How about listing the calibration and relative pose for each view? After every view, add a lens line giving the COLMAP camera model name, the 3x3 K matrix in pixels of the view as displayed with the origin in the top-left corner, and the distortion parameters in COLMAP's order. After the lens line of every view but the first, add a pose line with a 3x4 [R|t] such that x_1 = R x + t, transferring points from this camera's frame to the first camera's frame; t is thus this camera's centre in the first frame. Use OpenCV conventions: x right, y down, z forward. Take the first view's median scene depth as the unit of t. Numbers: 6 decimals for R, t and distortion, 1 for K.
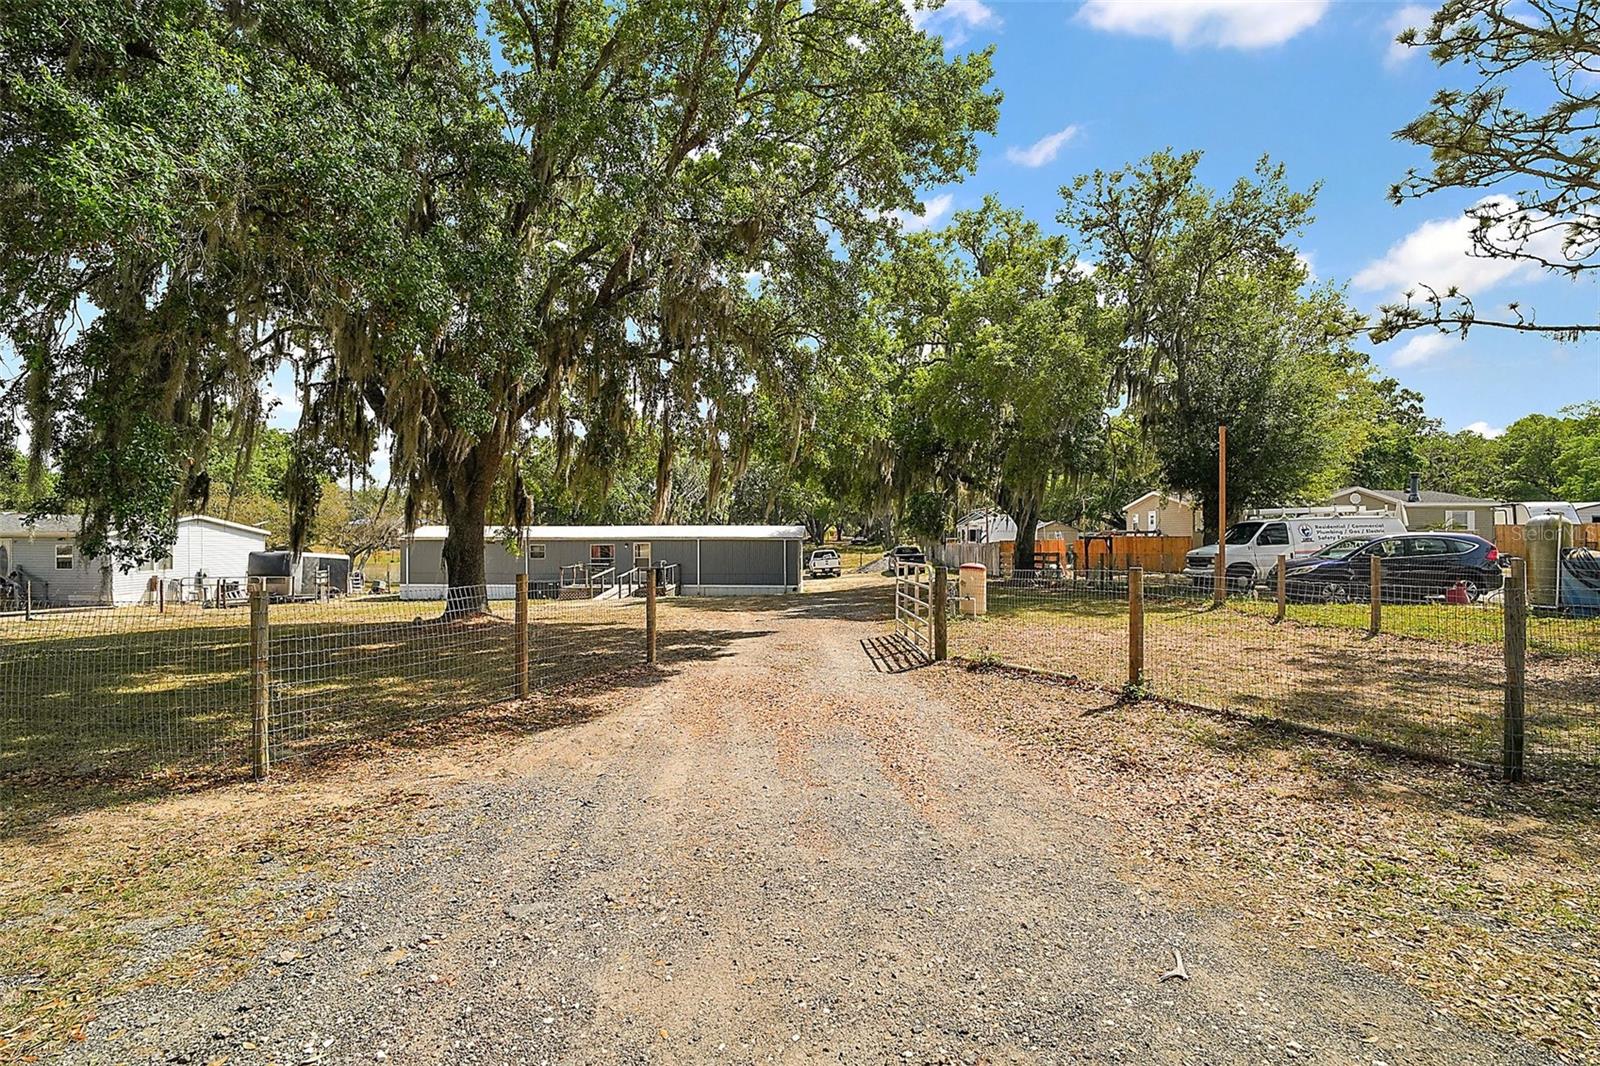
lens RADIAL K [[755.1, 0, 804.3], [0, 755.1, 534.6], [0, 0, 1]] dist [0.000566, -0.000306]
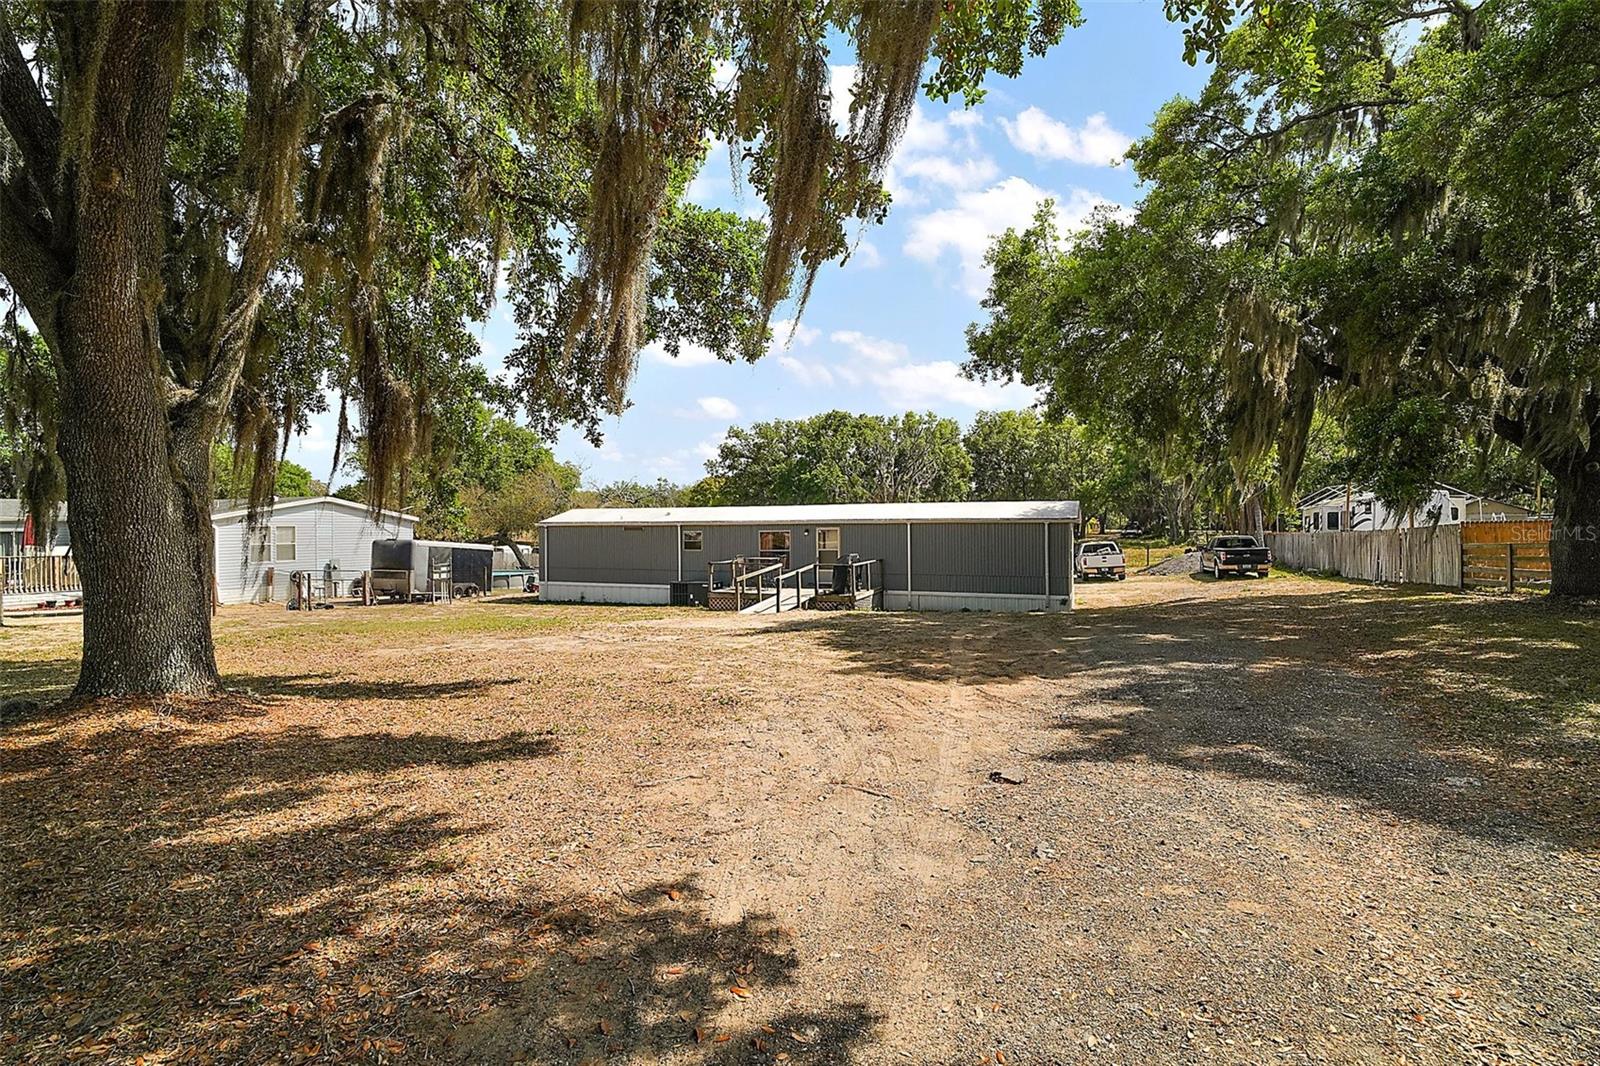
lens RADIAL K [[755.1, 0, 804.3], [0, 755.1, 534.6], [0, 0, 1]] dist [0.000566, -0.000306]
pose [[0.948540, -0.001505, -0.316655, -0.017812], [0.003282, 0.999982, 0.005080, 0.013087], [0.316642, -0.005858, 0.948527, 0.342286]]
